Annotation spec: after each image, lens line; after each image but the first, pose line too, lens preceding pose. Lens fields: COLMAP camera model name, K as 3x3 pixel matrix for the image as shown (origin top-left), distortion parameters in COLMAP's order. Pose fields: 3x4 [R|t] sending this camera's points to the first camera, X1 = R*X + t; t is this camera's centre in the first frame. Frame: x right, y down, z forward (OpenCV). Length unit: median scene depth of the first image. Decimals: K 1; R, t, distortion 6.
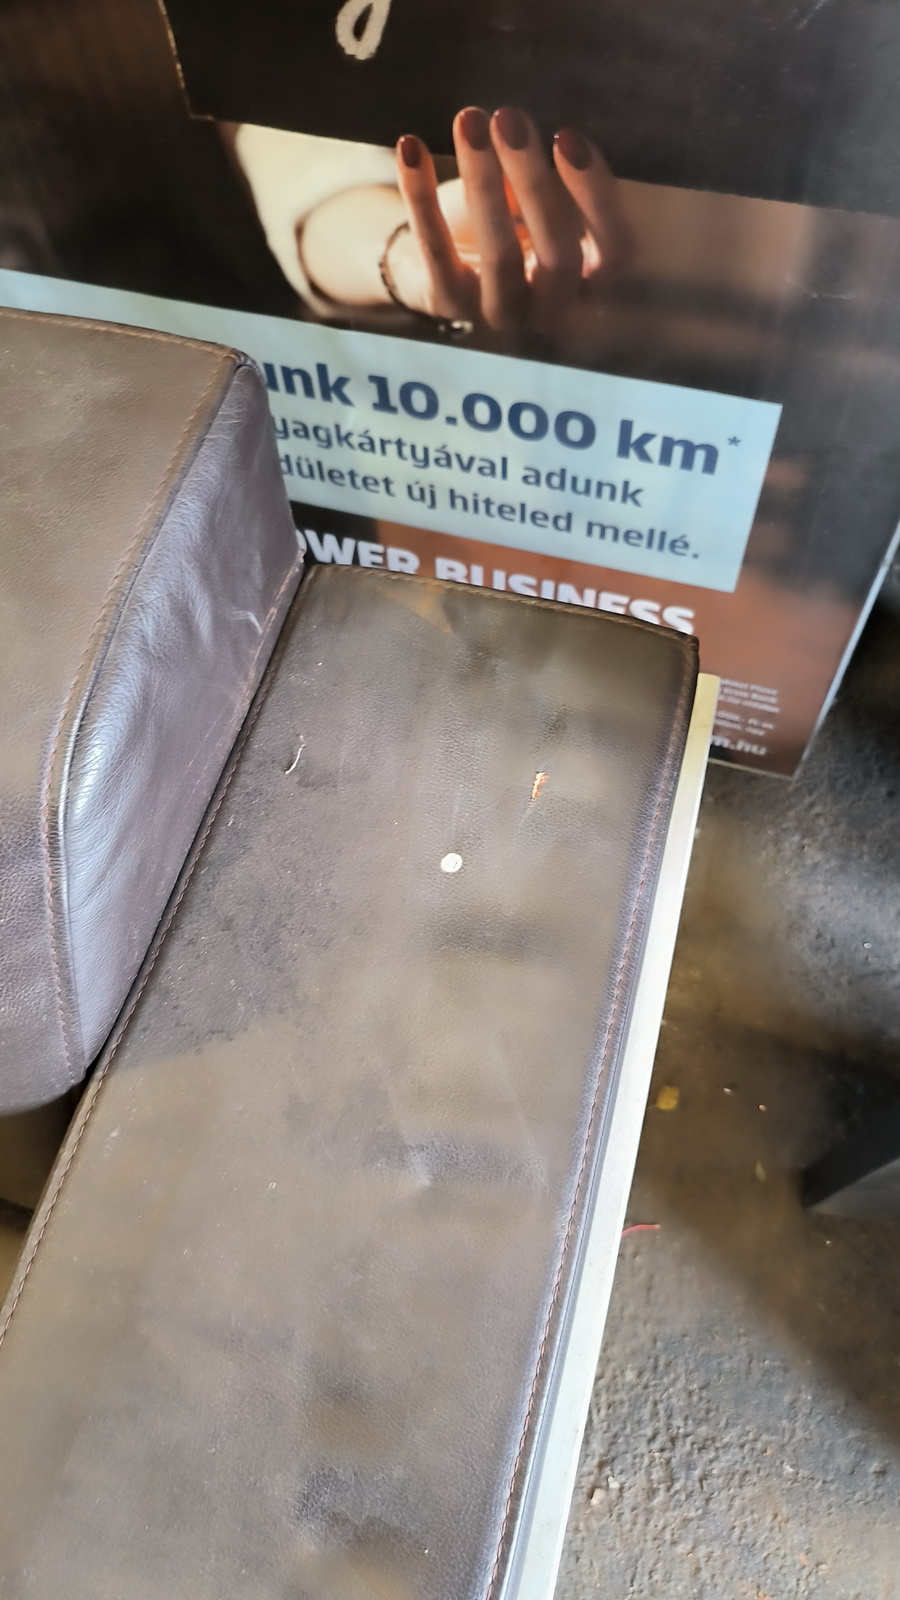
lens RADIAL K [[1130.8, 0, 419.0], [0, 1130.8, 774.7], [0, 0, 1]] dist [0.008493, -0.012562]
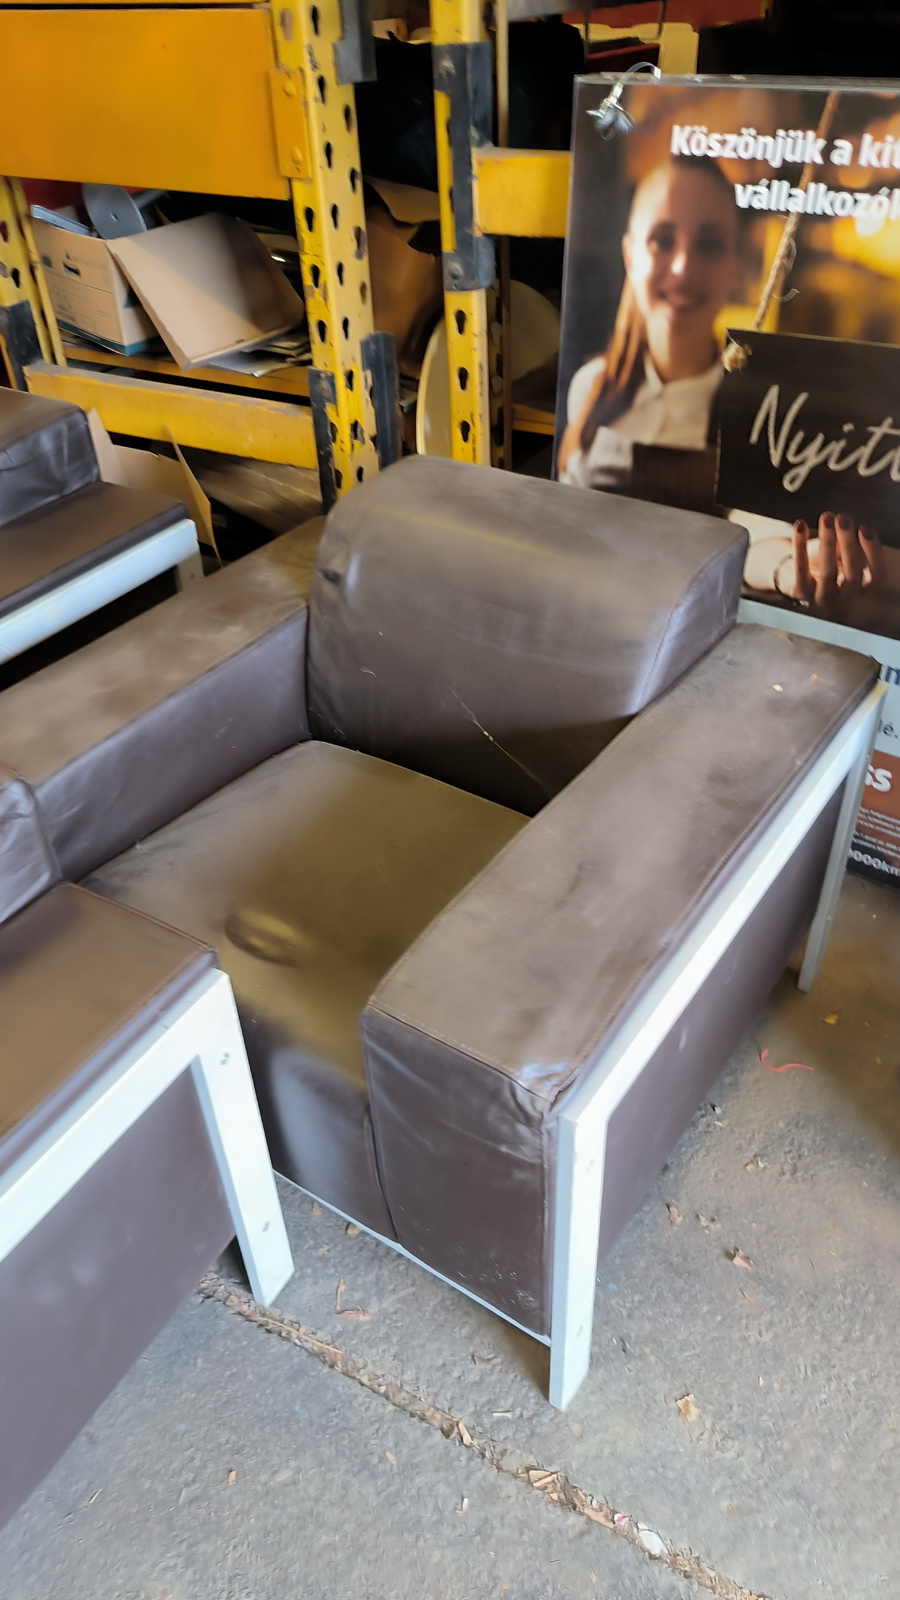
lens RADIAL K [[1130.8, 0, 452.4], [0, 1130.8, 805.1], [0, 0, 1]] dist [0.008493, -0.012562]
pose [[0.944318, 0.239658, -0.225447, -0.022376], [-0.311676, 0.871131, -0.379459, 1.142259], [0.105453, 0.428597, 0.897321, -1.038736]]
